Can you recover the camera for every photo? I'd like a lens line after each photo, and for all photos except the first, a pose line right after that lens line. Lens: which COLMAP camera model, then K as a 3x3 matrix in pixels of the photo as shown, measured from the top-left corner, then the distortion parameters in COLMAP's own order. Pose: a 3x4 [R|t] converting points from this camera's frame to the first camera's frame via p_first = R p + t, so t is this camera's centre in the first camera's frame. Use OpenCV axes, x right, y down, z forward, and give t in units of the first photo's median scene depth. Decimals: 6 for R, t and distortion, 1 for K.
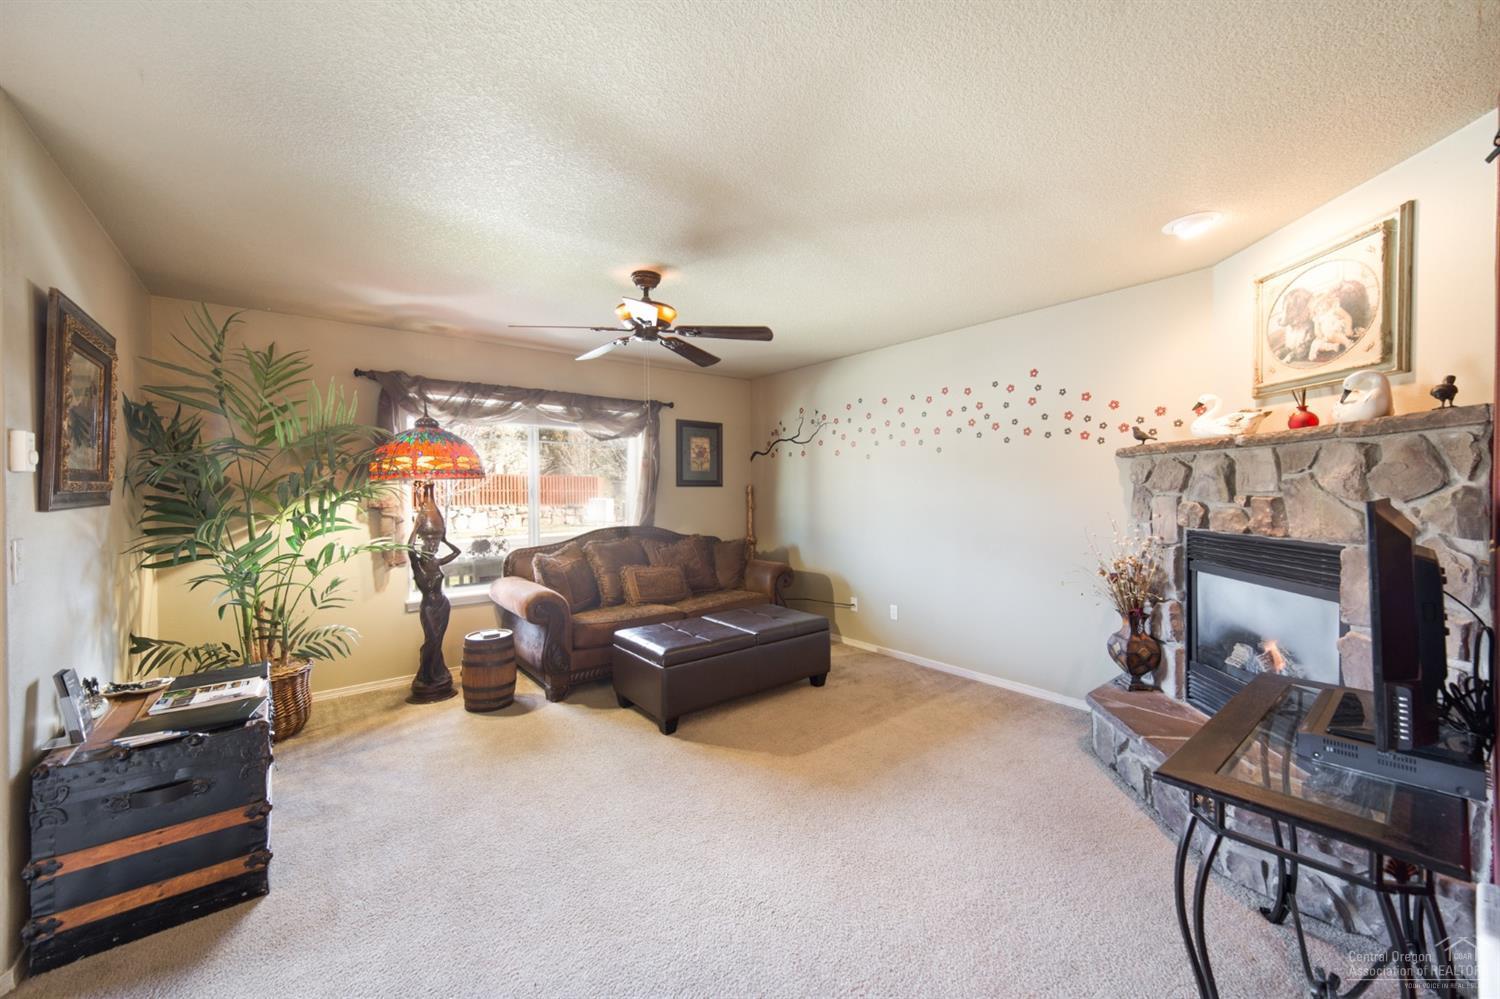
lens RADIAL K [[566.4, 0, 753.9], [0, 566.4, 488.4], [0, 0, 1]] dist [0.008189, 0.000643]
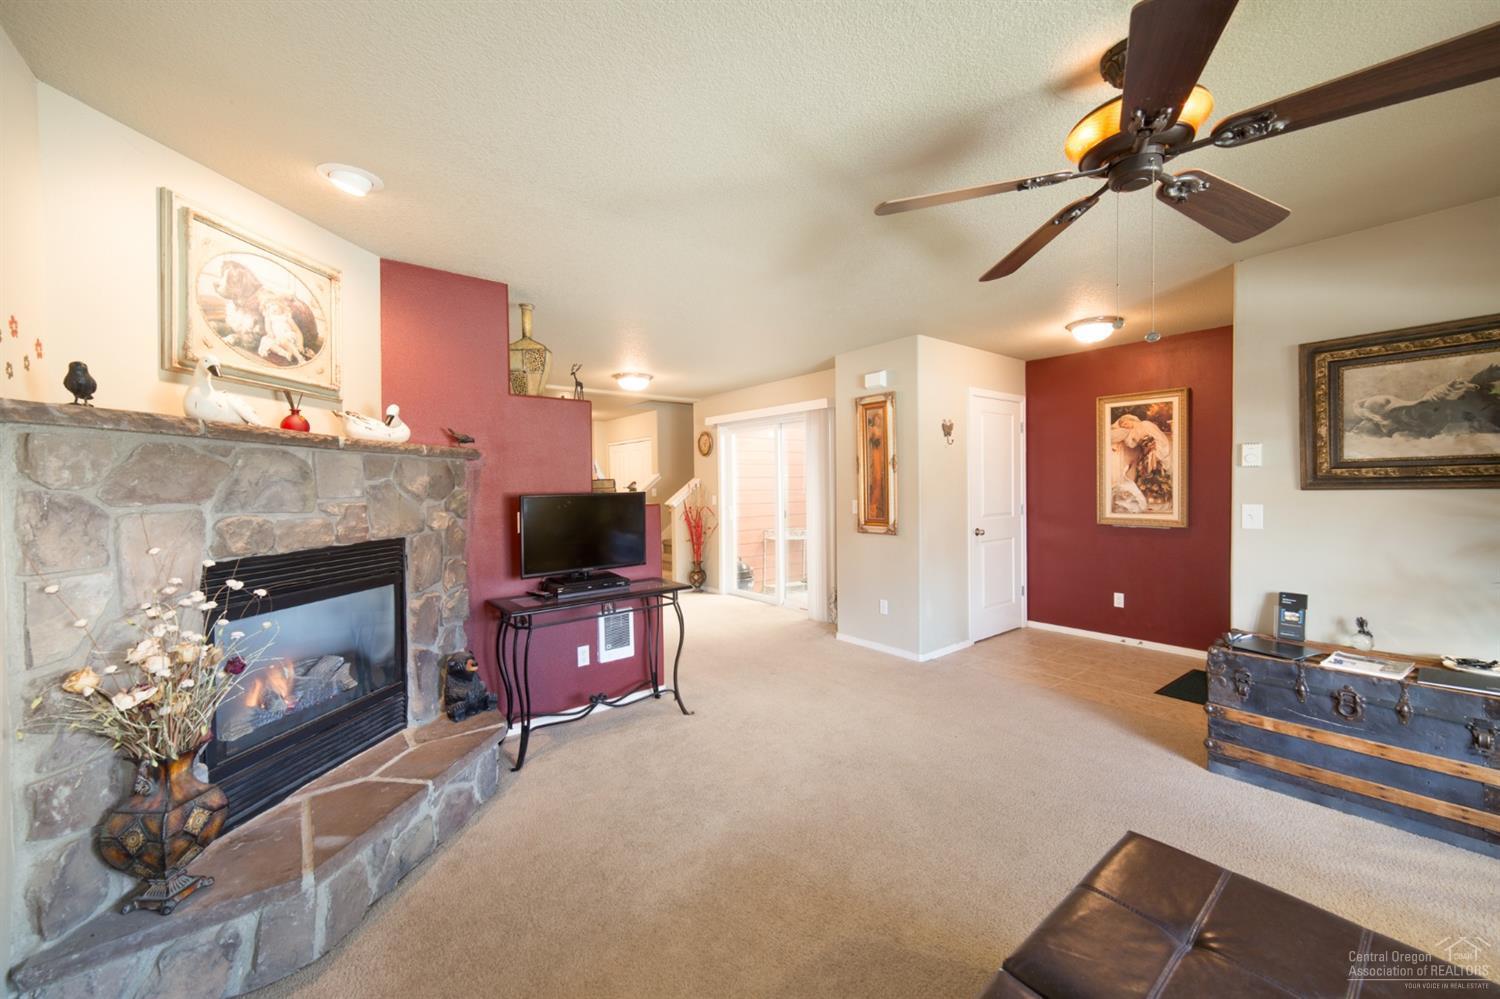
lens RADIAL K [[566.4, 0, 761.6], [0, 566.4, 489.0], [0, 0, 1]] dist [0.008189, 0.000643]
pose [[-0.999956, 0.007494, 0.005560, 0.125602], [0.007535, 0.999945, 0.007358, -0.008128], [-0.005505, 0.007400, -0.999957, 1.471536]]
